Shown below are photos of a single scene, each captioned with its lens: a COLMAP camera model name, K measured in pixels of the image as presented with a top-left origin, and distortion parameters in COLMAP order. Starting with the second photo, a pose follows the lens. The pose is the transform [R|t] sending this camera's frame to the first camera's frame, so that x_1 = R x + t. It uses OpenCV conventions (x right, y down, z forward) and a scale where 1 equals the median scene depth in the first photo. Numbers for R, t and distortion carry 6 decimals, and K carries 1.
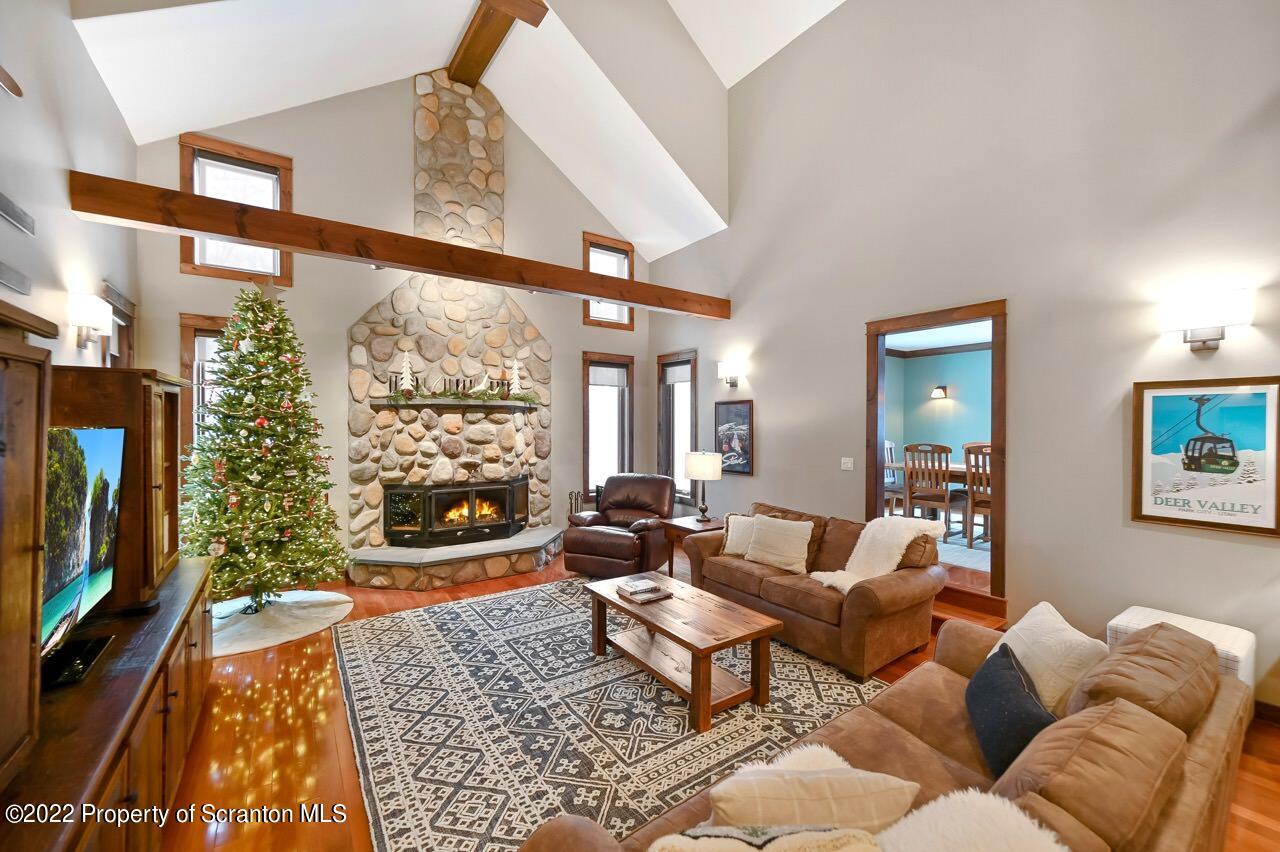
lens RADIAL K [[506.1, 0, 644.3], [0, 506.1, 428.8], [0, 0, 1]] dist [-0.001265, 0.000235]
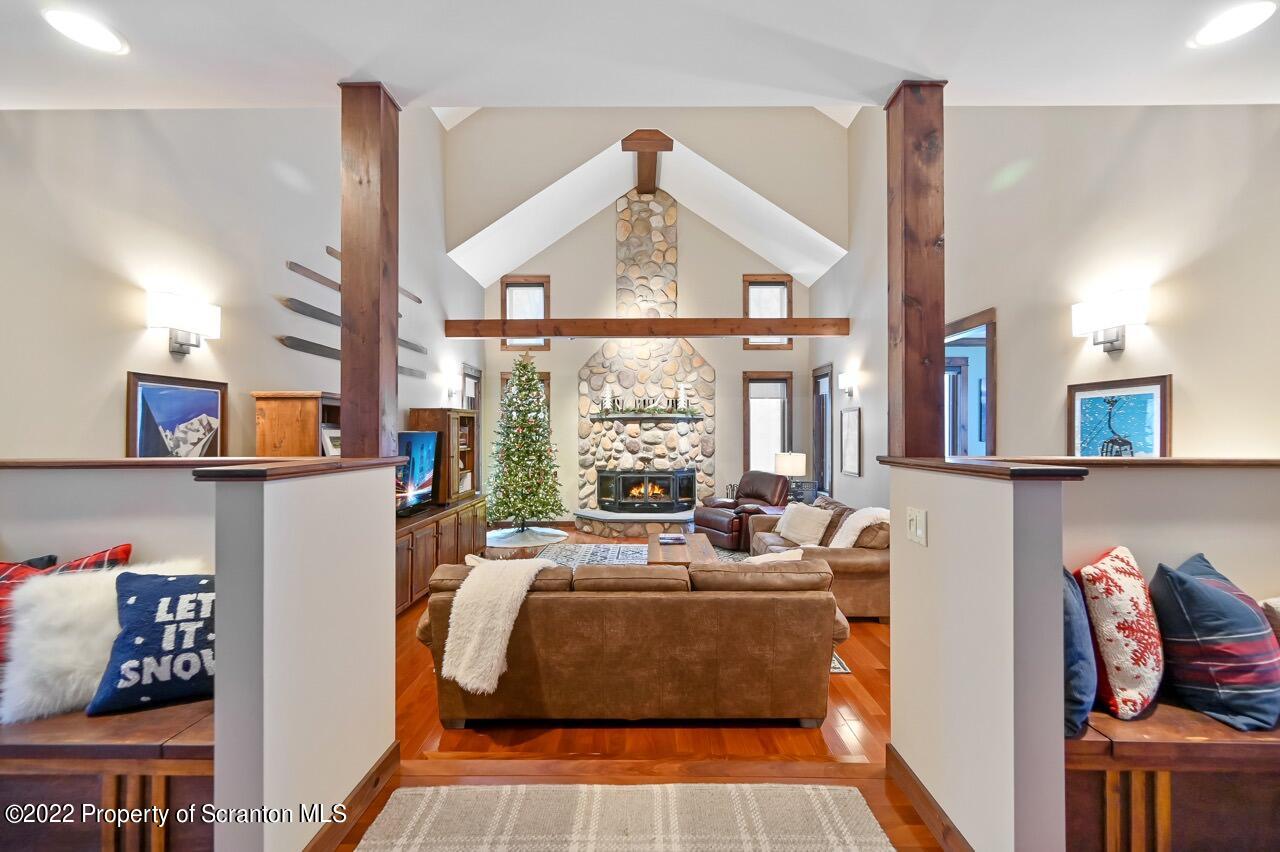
lens RADIAL K [[506.6, 0, 642.2], [0, 506.6, 433.1], [0, 0, 1]] dist [-0.000644, 0.000072]
pose [[0.811388, -0.001705, -0.584506, 0.497434], [-0.002527, 0.999976, -0.006424, 0.006919], [0.584503, 0.006690, 0.811364, -0.180562]]
